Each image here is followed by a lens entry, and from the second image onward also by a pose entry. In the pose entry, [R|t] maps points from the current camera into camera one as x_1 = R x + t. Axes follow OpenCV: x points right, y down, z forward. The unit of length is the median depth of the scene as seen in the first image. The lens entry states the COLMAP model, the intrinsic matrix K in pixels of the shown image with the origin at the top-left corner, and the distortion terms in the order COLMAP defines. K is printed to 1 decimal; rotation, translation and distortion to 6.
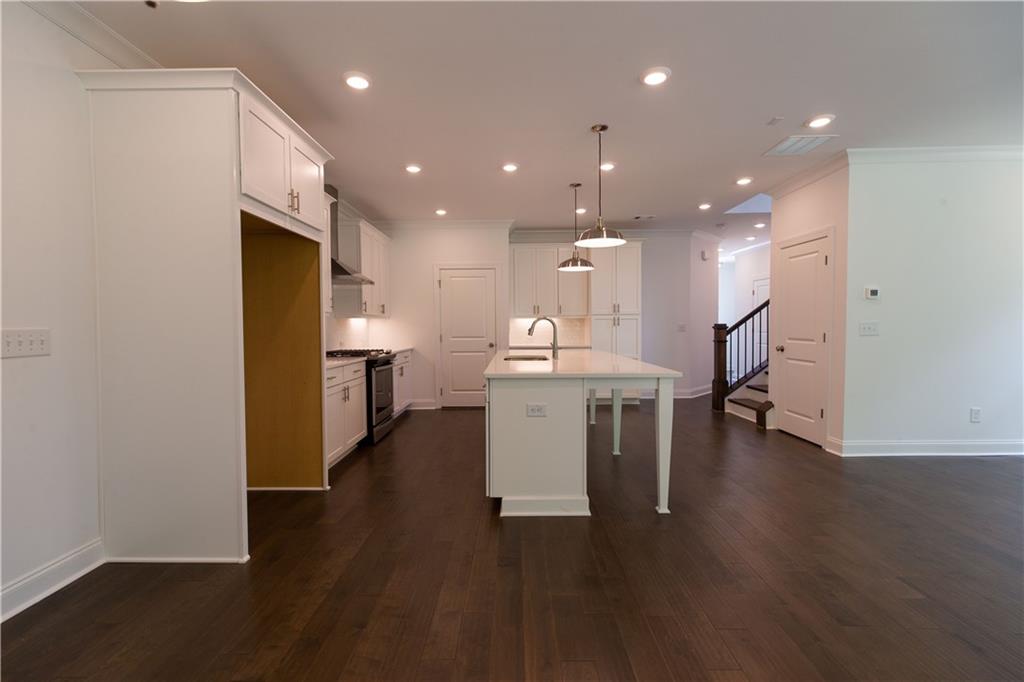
lens RADIAL K [[455.9, 0, 510.3], [0, 455.9, 341.2], [0, 0, 1]] dist [0.005156, -0.000417]
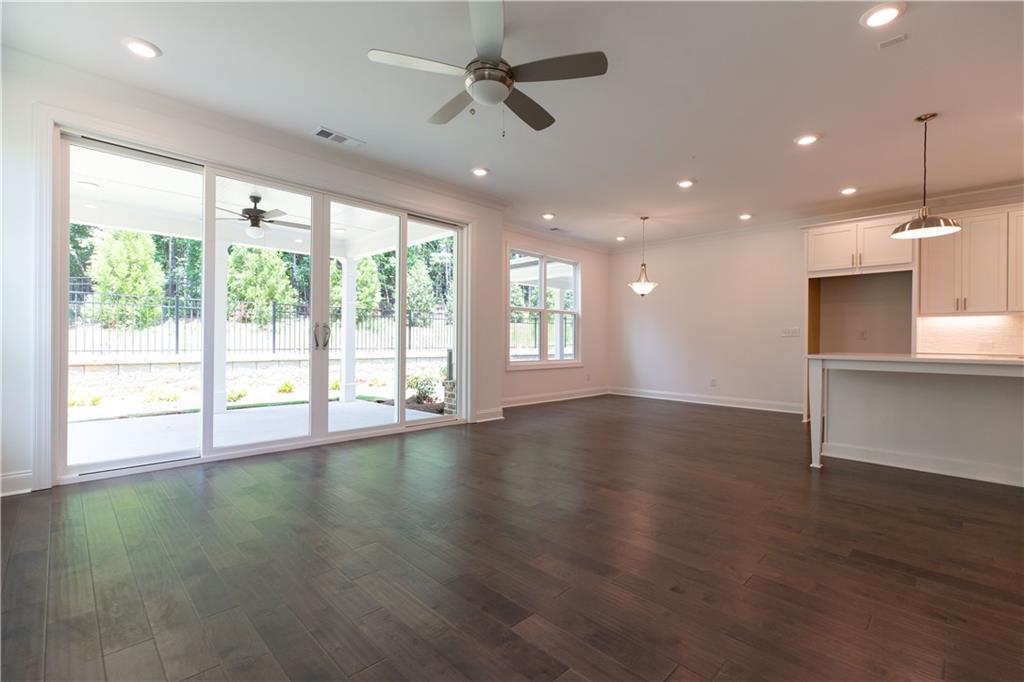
lens RADIAL K [[455.9, 0, 511.7], [0, 455.9, 338.9], [0, 0, 1]] dist [0.005156, -0.000417]
pose [[-0.702235, -0.001022, -0.711944, 1.079003], [-0.028124, 0.999258, 0.026306, 0.007478], [0.711389, 0.038495, -0.701743, 0.758130]]
